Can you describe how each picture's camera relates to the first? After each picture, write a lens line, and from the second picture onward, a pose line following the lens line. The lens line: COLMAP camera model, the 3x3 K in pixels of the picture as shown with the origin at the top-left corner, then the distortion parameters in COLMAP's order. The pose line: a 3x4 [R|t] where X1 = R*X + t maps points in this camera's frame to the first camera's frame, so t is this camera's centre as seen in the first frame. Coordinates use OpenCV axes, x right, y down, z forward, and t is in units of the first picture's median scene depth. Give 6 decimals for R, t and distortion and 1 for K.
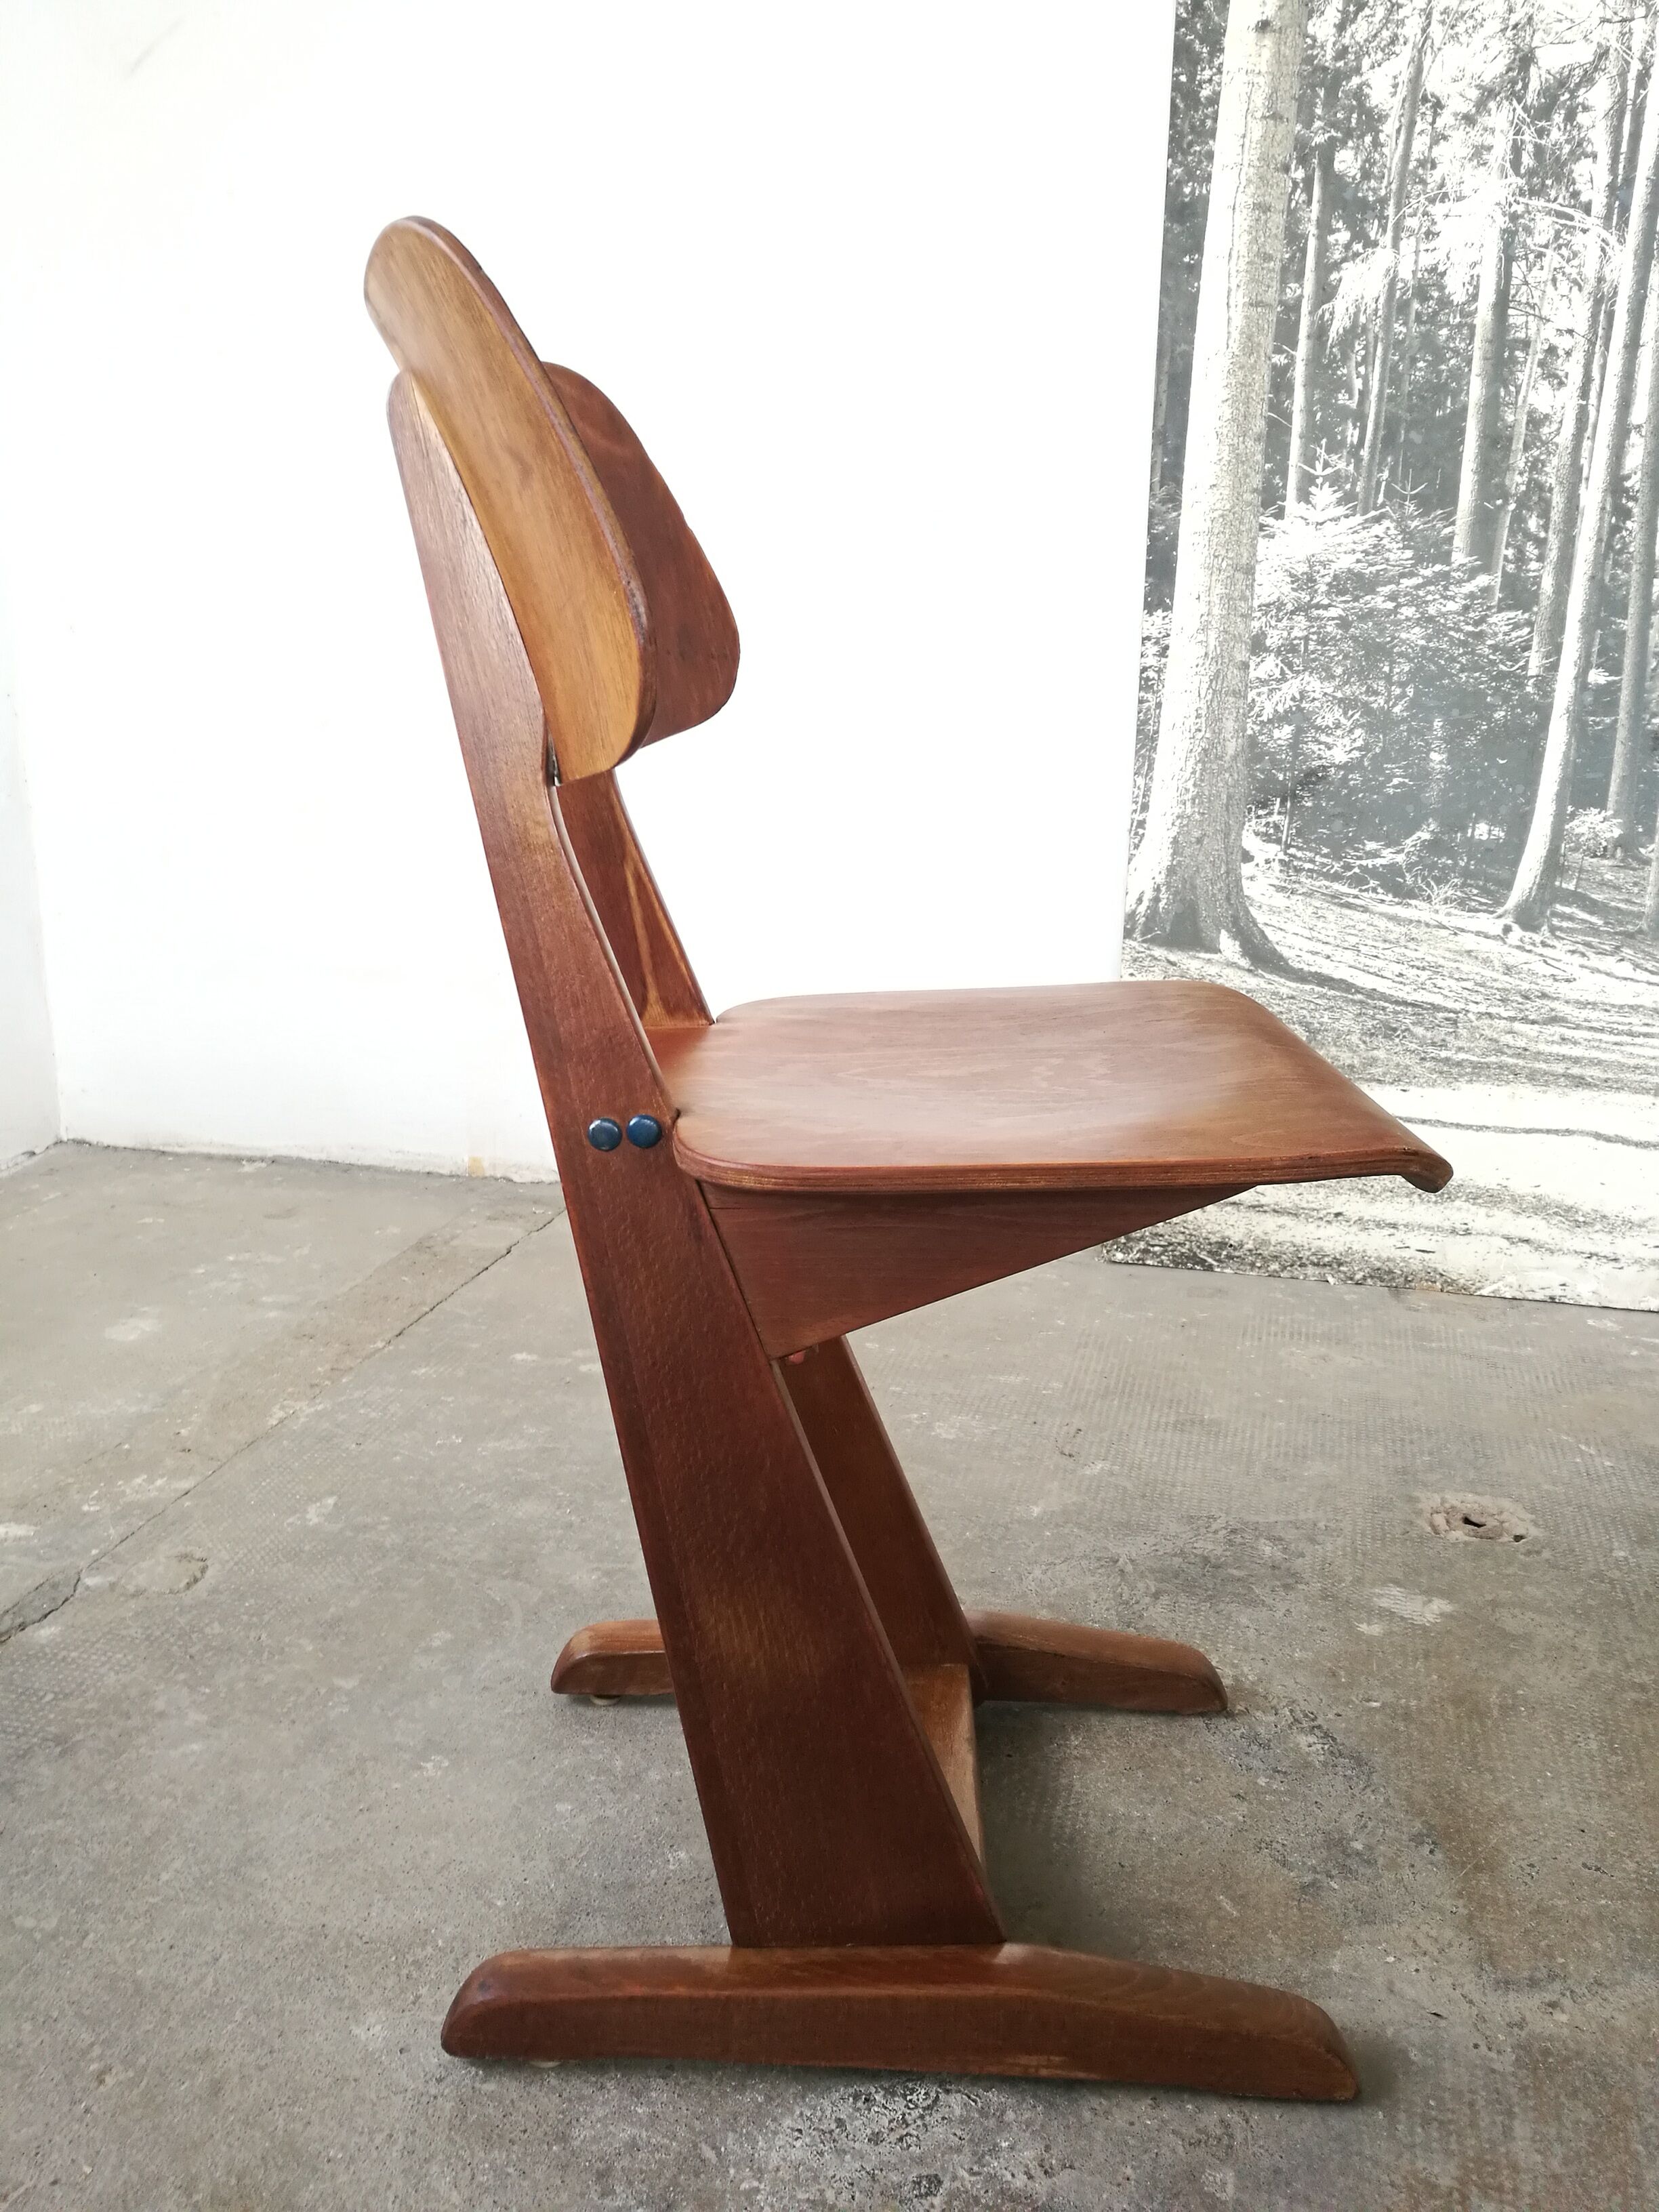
lens RADIAL K [[1743.4, 0, 820.6], [0, 1743.4, 1100.9], [0, 0, 1]] dist [-0.037549, 0.048471]
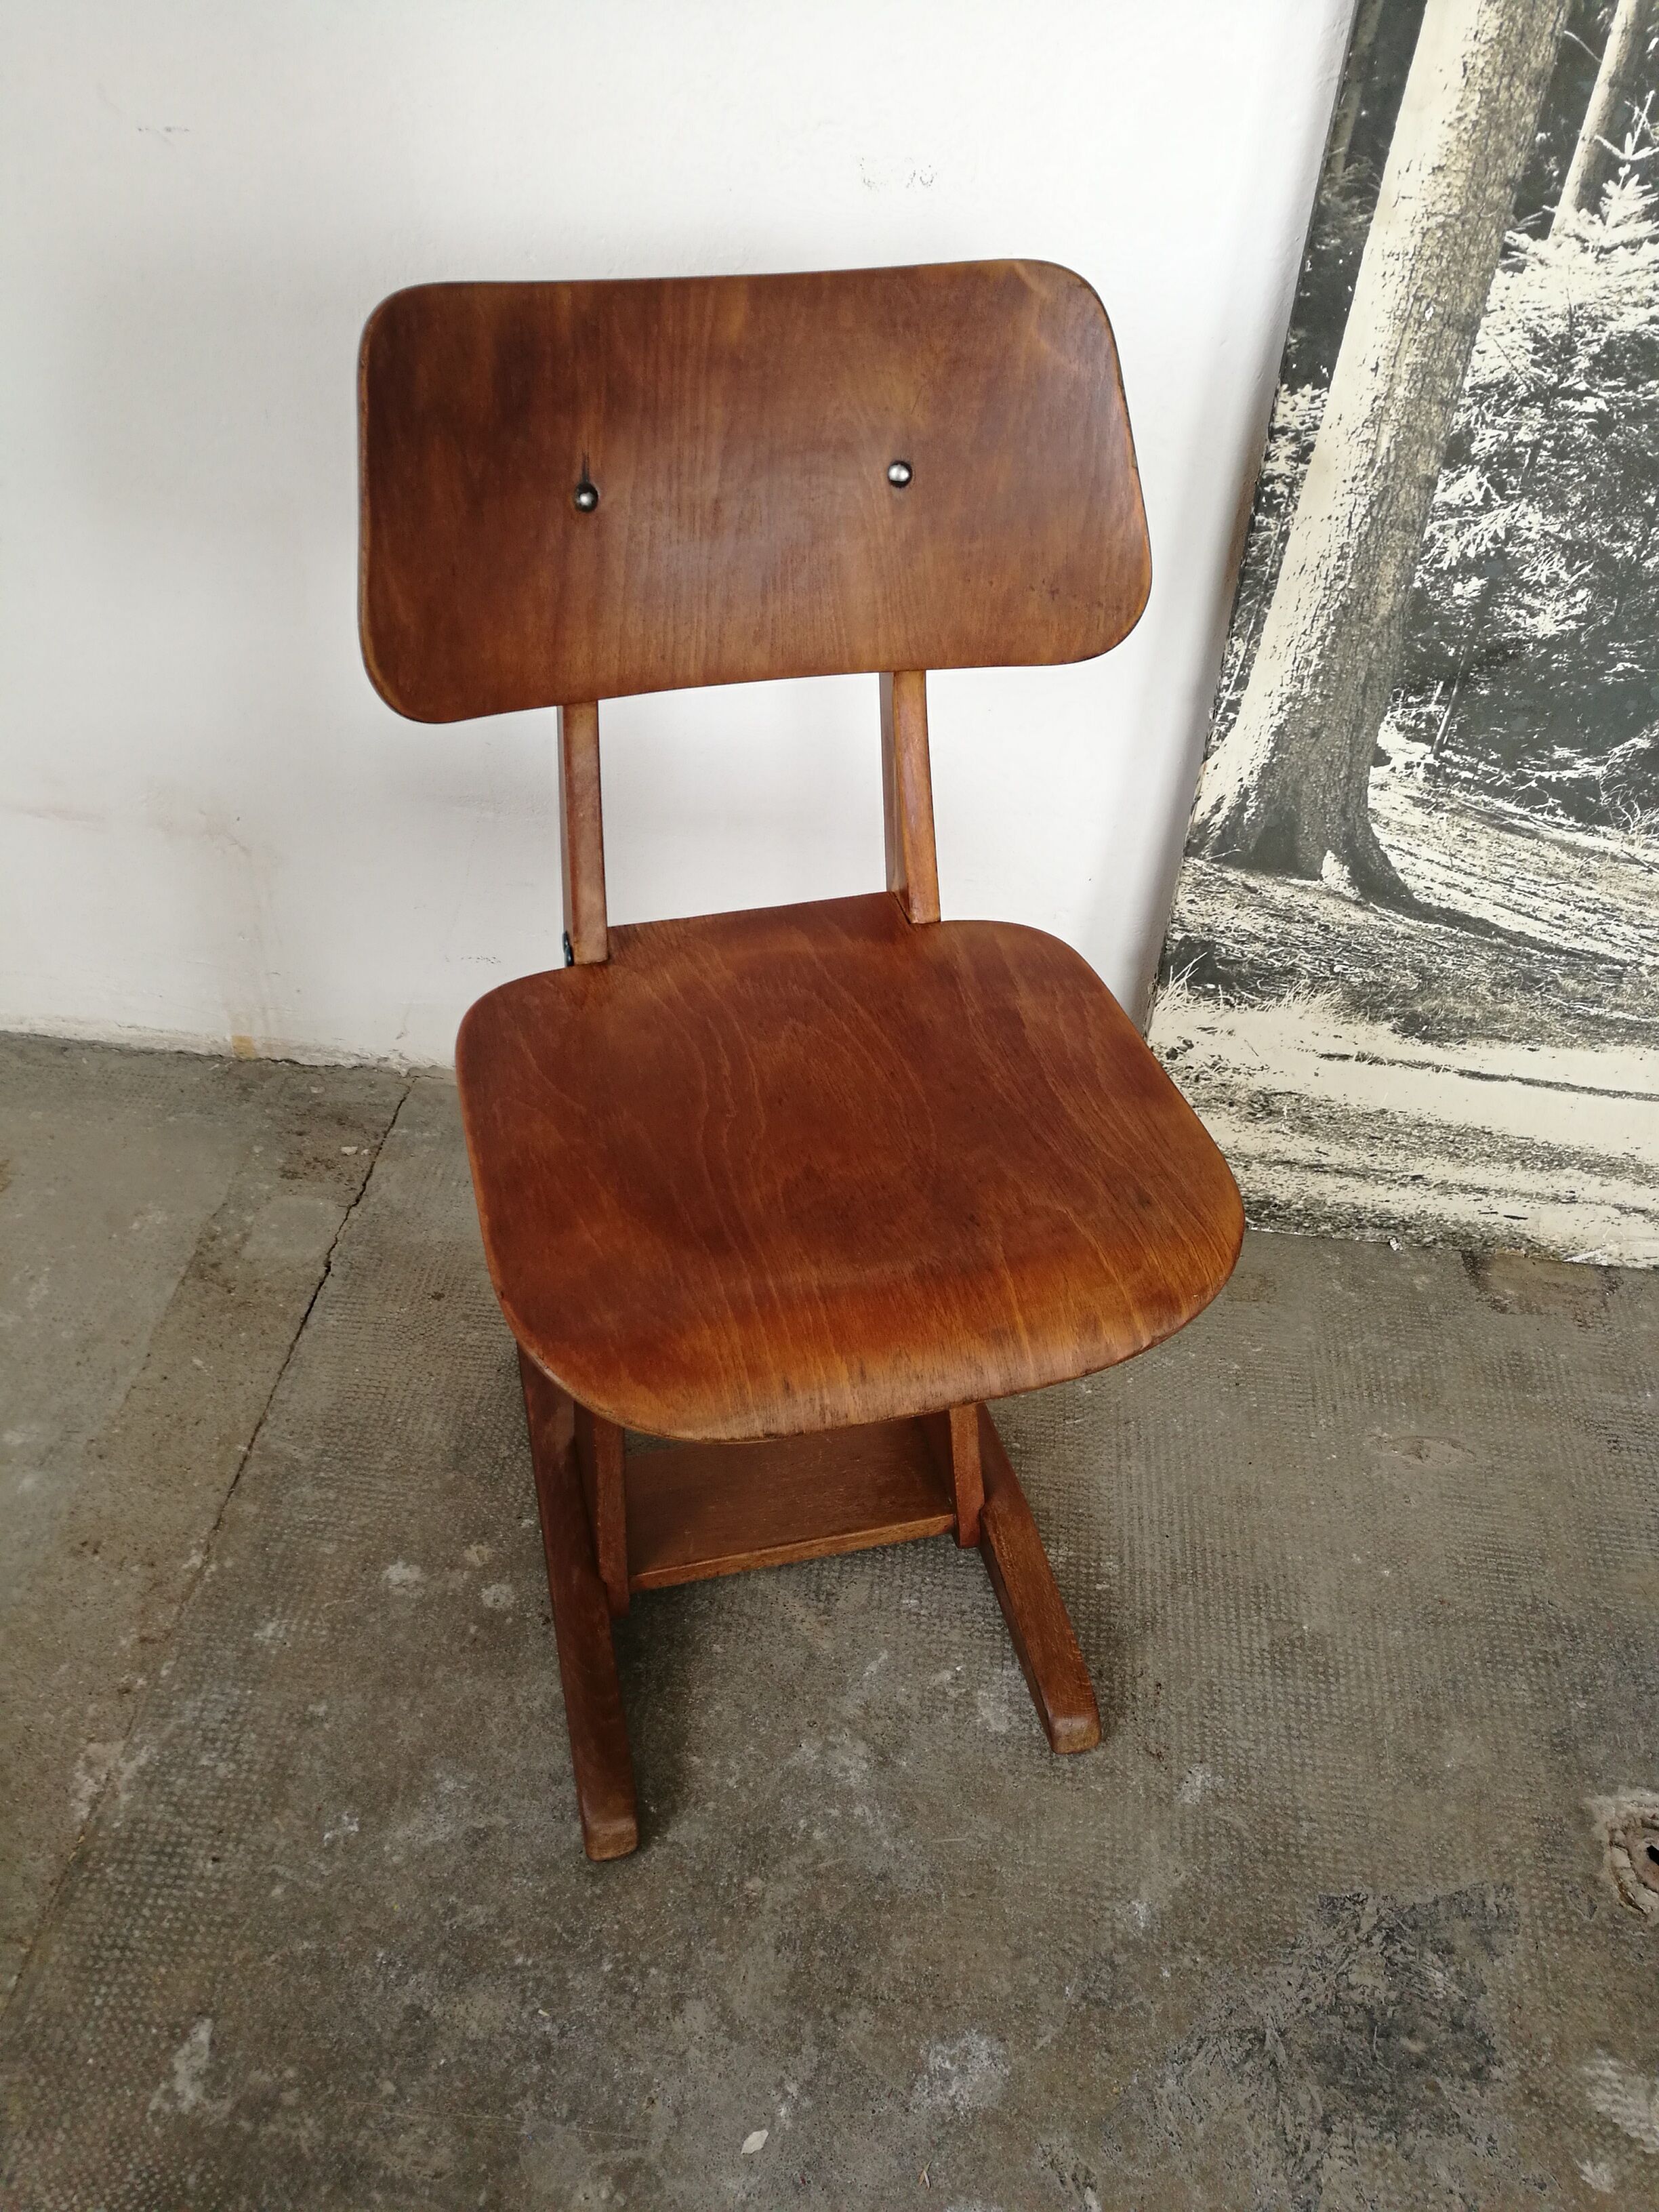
lens RADIAL K [[1743.4, 0, 821.9], [0, 1743.4, 1104.4], [0, 0, 1]] dist [-0.037549, 0.048471]
pose [[0.987802, -0.078409, 0.134534, -0.073267], [0.006876, 0.885095, 0.465360, -0.348906], [-0.155563, -0.458759, 0.874837, 0.394364]]
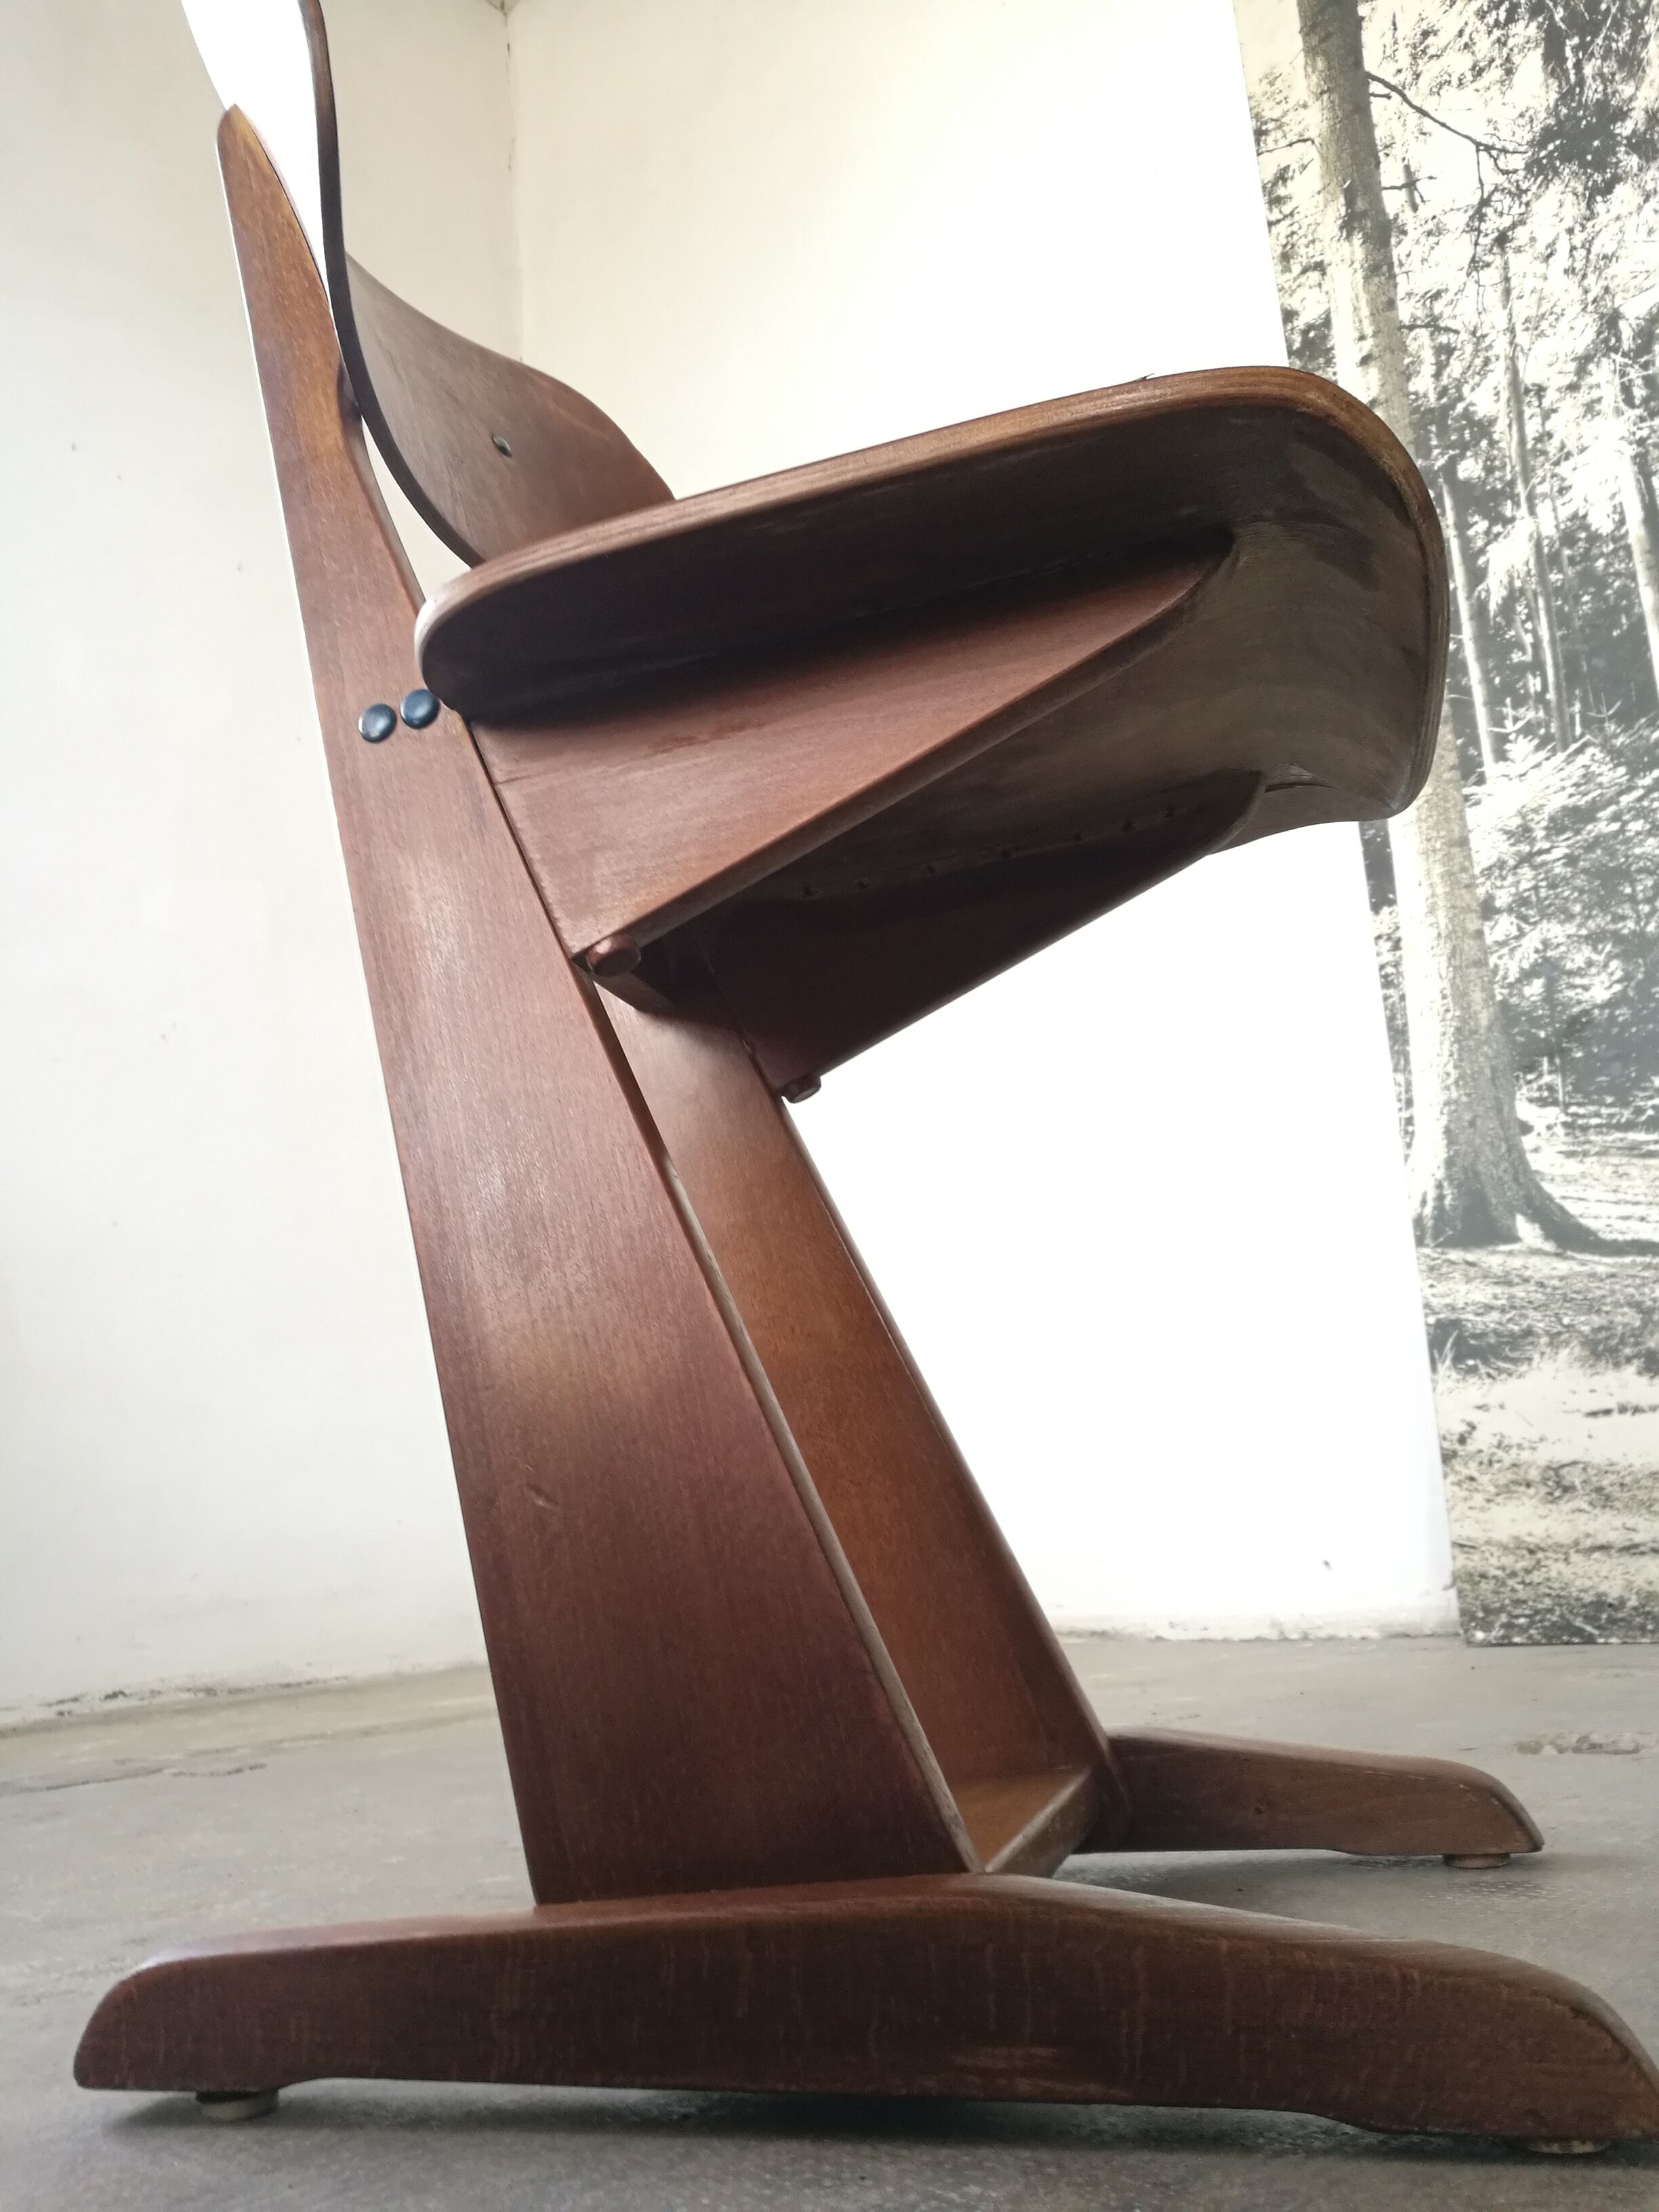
lens RADIAL K [[1743.4, 0, 817.1], [0, 1743.4, 1097.8], [0, 0, 1]] dist [-0.037549, 0.048471]
pose [[0.847367, -0.196535, -0.493298, 0.389918], [-0.046265, 0.898127, -0.437295, 0.251801], [0.528988, 0.393372, 0.751951, 0.156693]]
